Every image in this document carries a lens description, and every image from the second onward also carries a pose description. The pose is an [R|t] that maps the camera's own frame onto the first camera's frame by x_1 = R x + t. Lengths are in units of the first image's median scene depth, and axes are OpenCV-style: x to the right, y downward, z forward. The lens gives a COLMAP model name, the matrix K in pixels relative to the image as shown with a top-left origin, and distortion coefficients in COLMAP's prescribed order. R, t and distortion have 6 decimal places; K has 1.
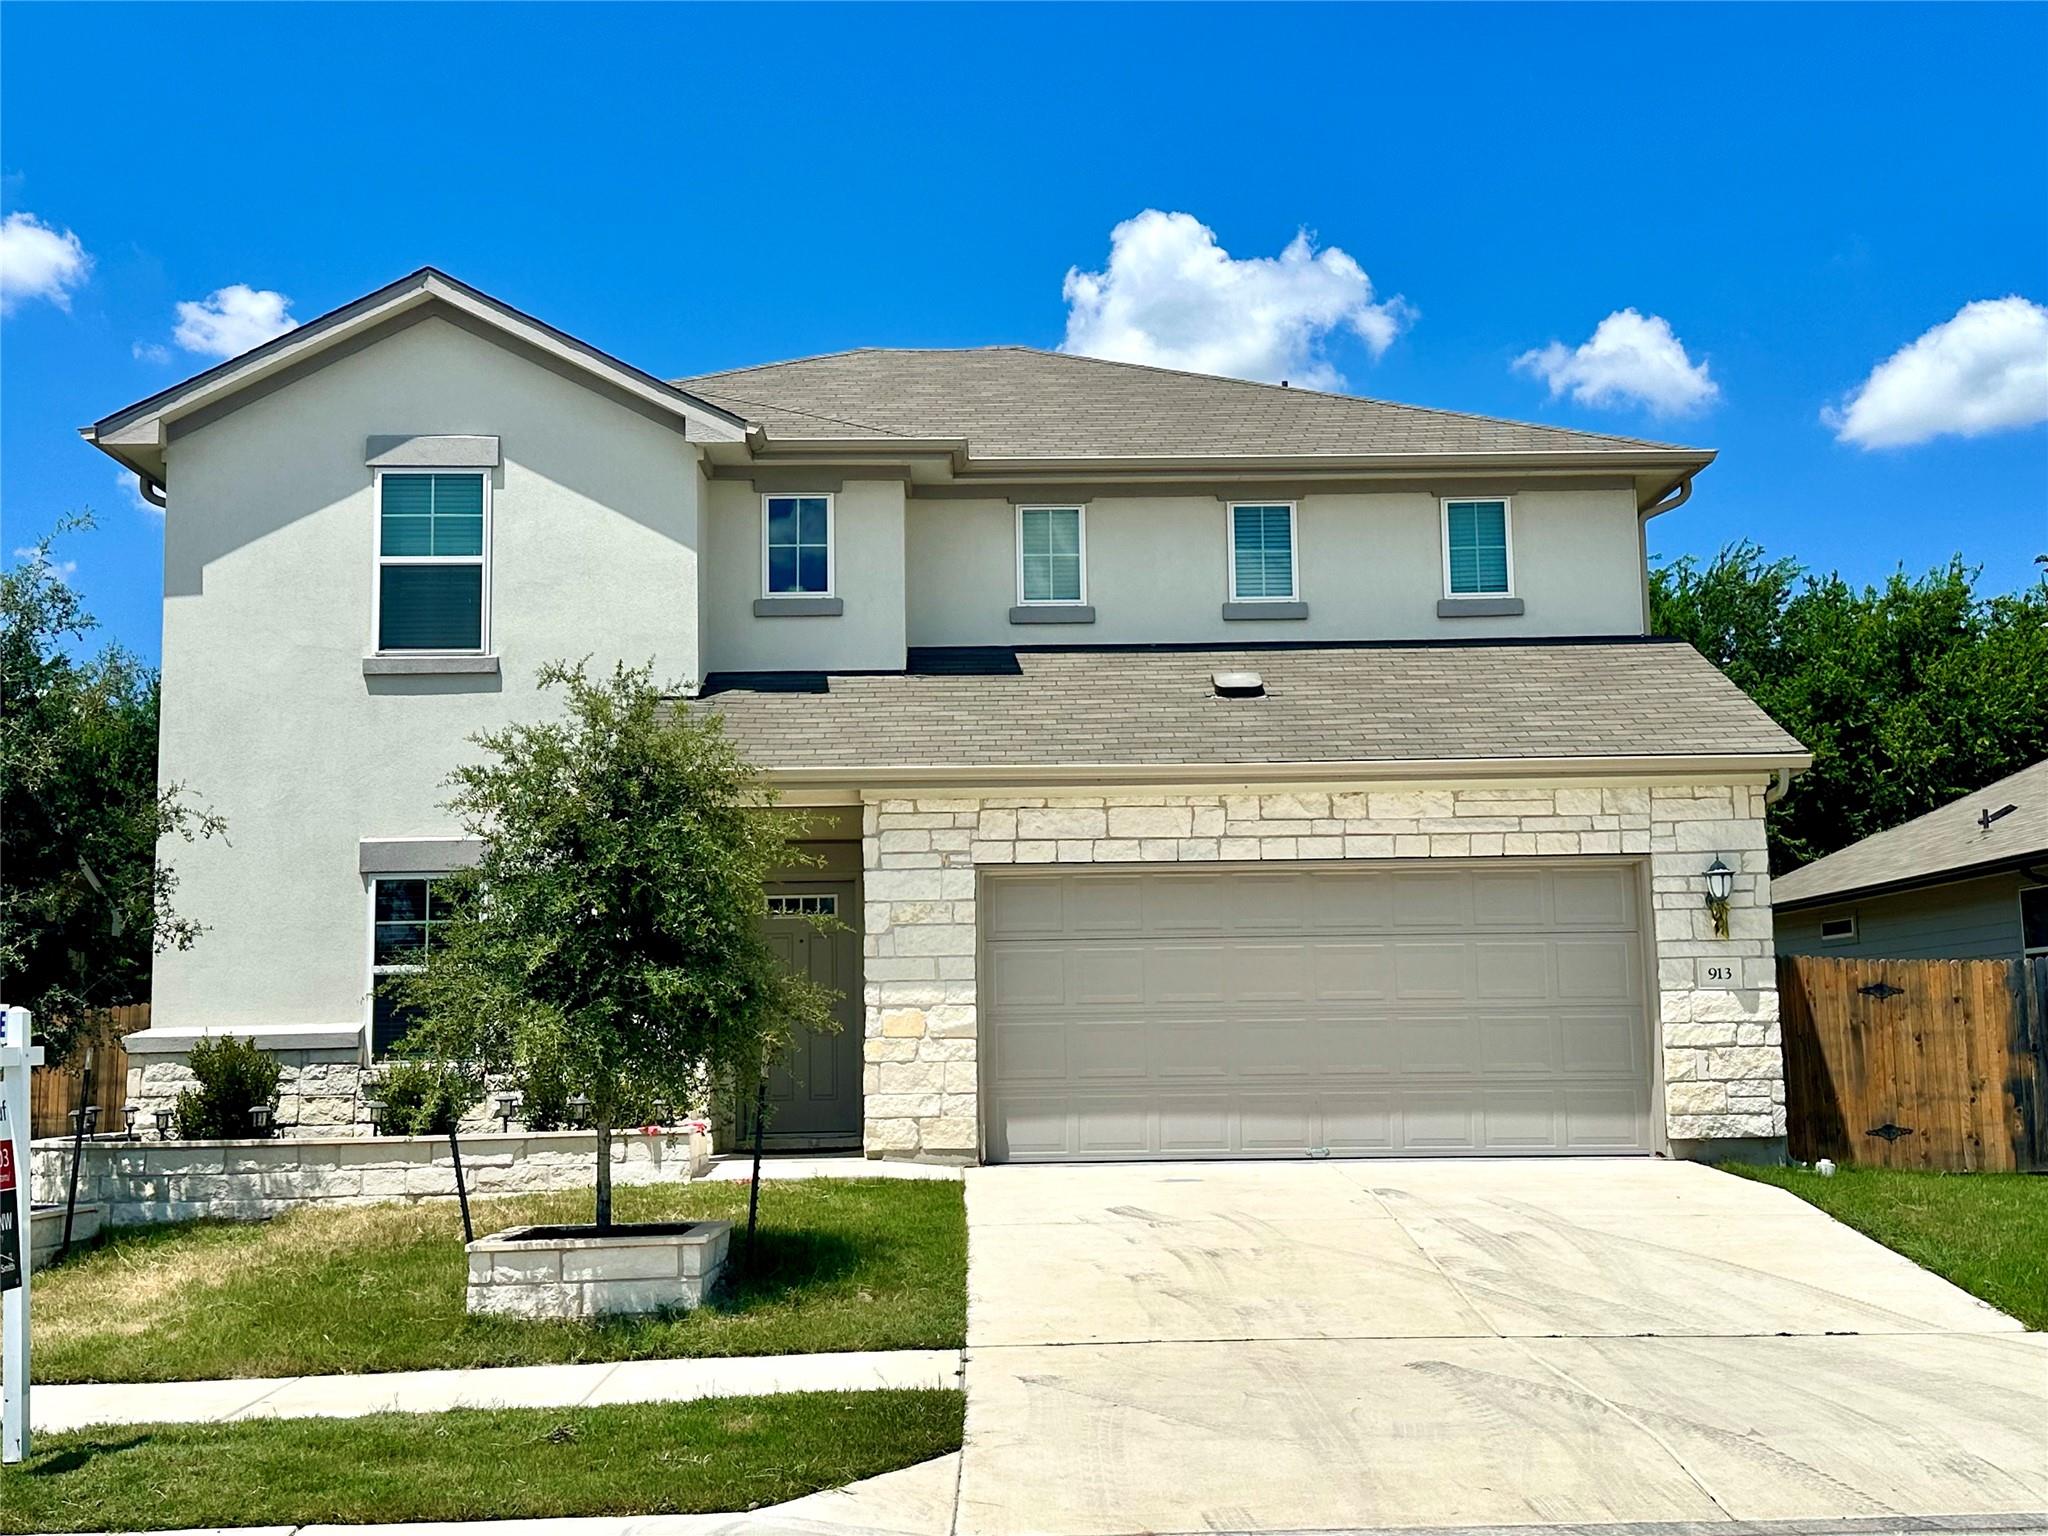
lens RADIAL K [[2241.2, 0, 1024.0], [0, 2241.2, 768.0], [0, 0, 1]] dist [0.149267, -0.215459]
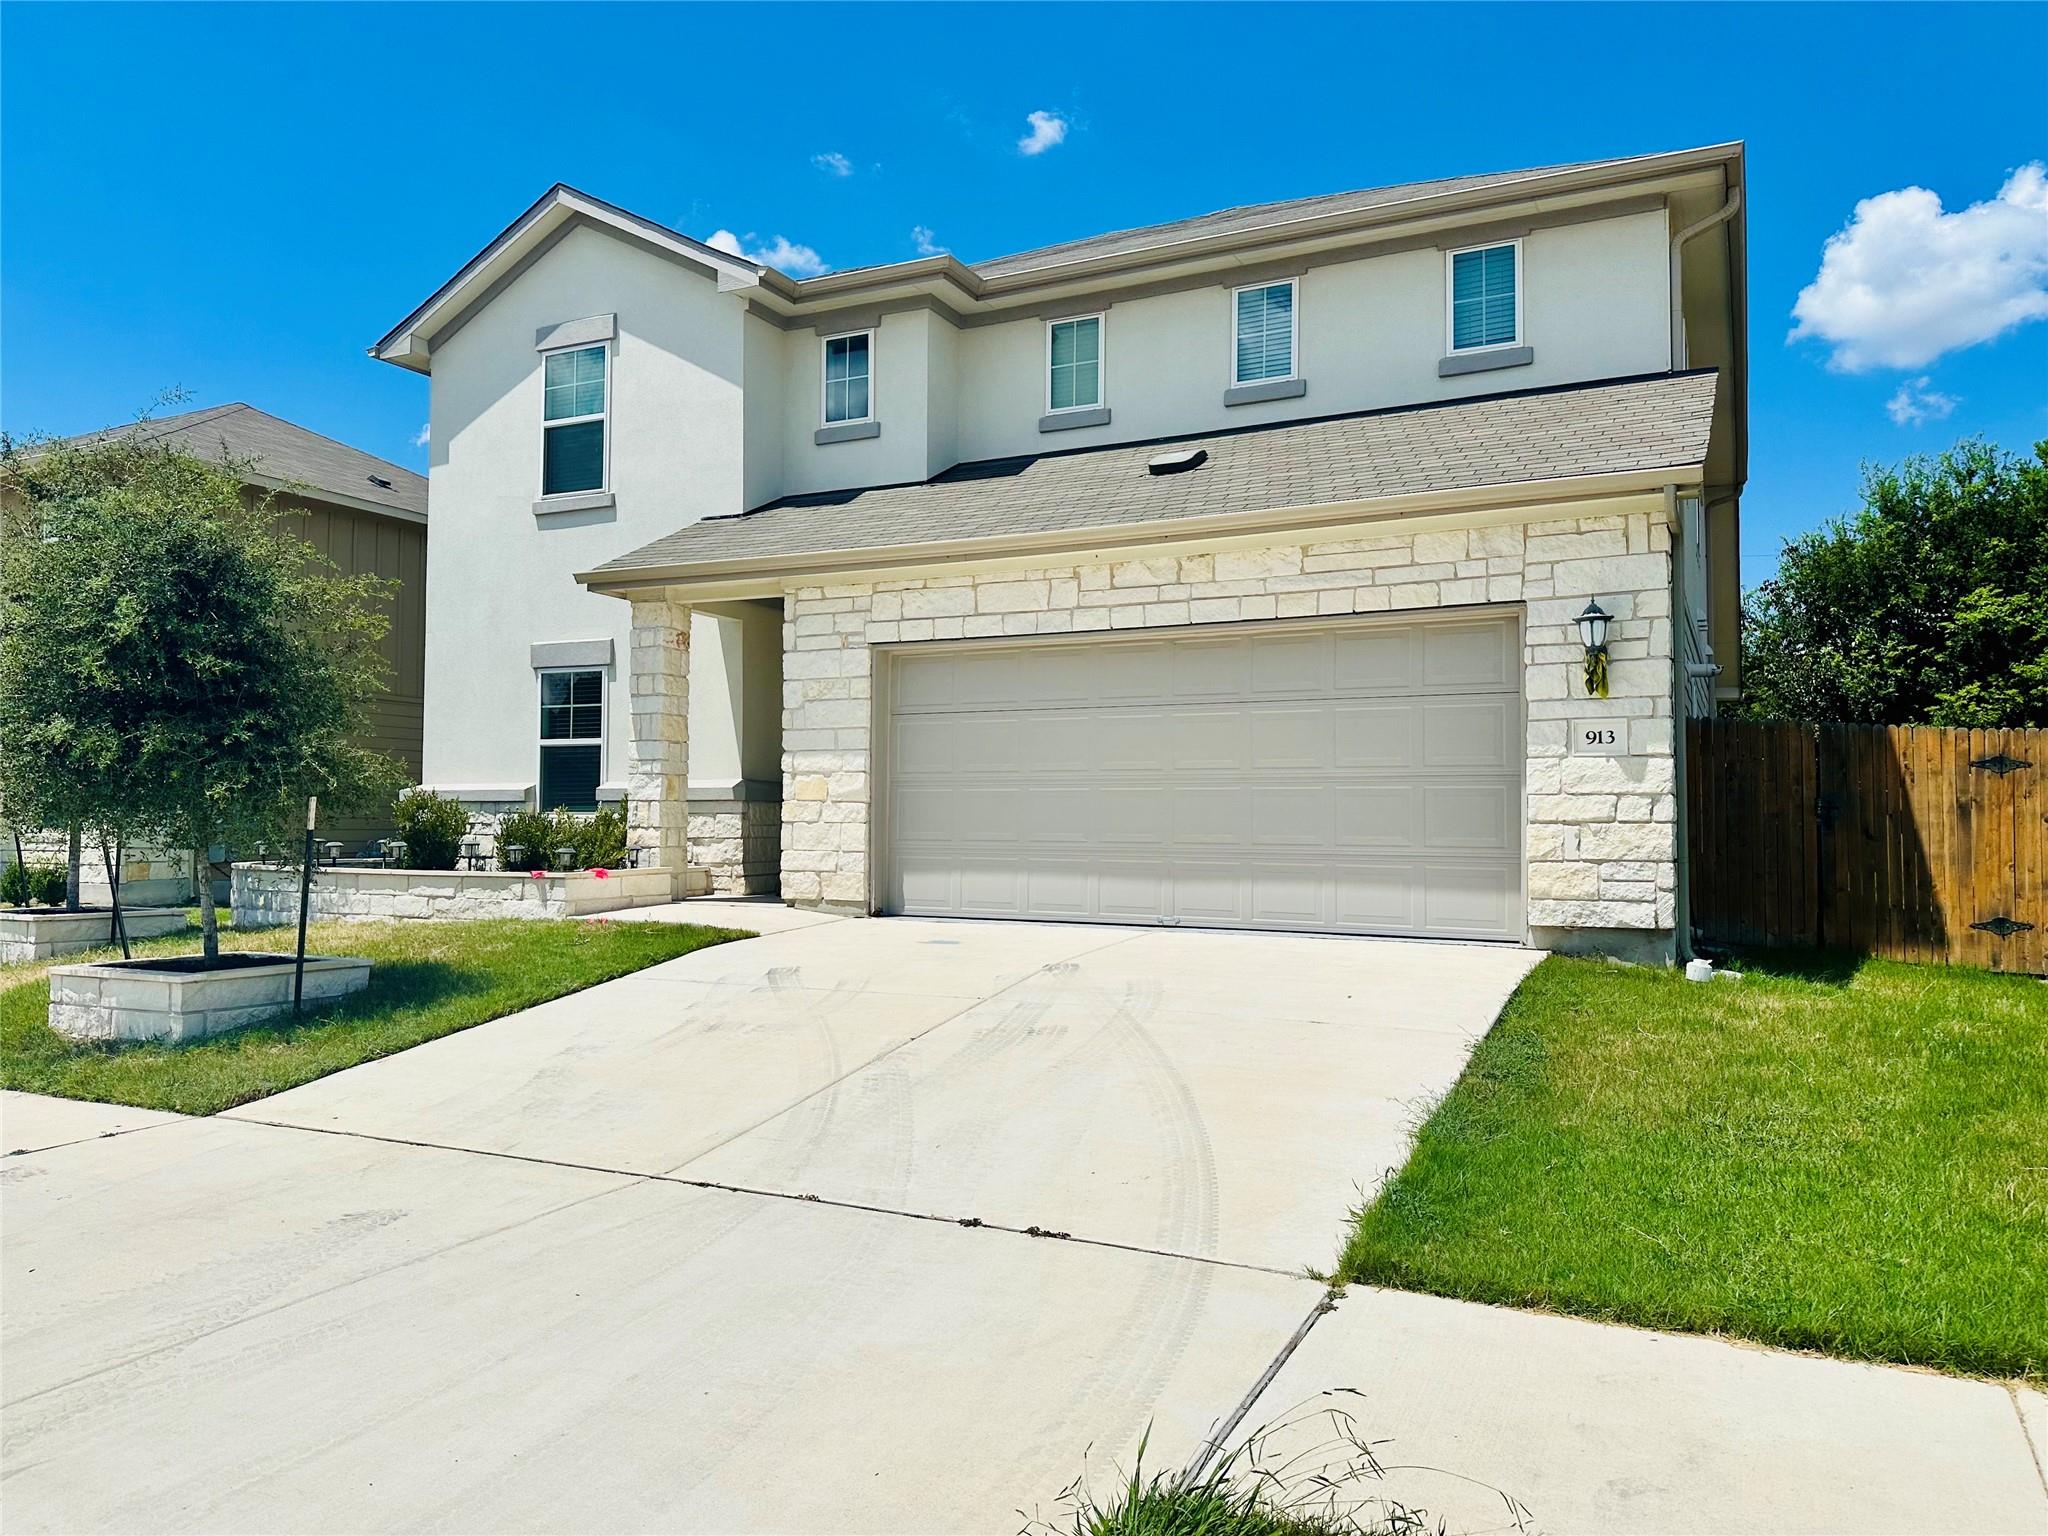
lens RADIAL K [[1422.2, 0, 1024.0], [0, 1422.2, 768.0], [0, 0, 1]] dist [0.136896, -0.204020]
pose [[0.886686, 0.004029, -0.462355, 0.364133], [0.037174, 0.996104, 0.079971, 0.050316], [0.460876, -0.088096, 0.883081, 0.417792]]
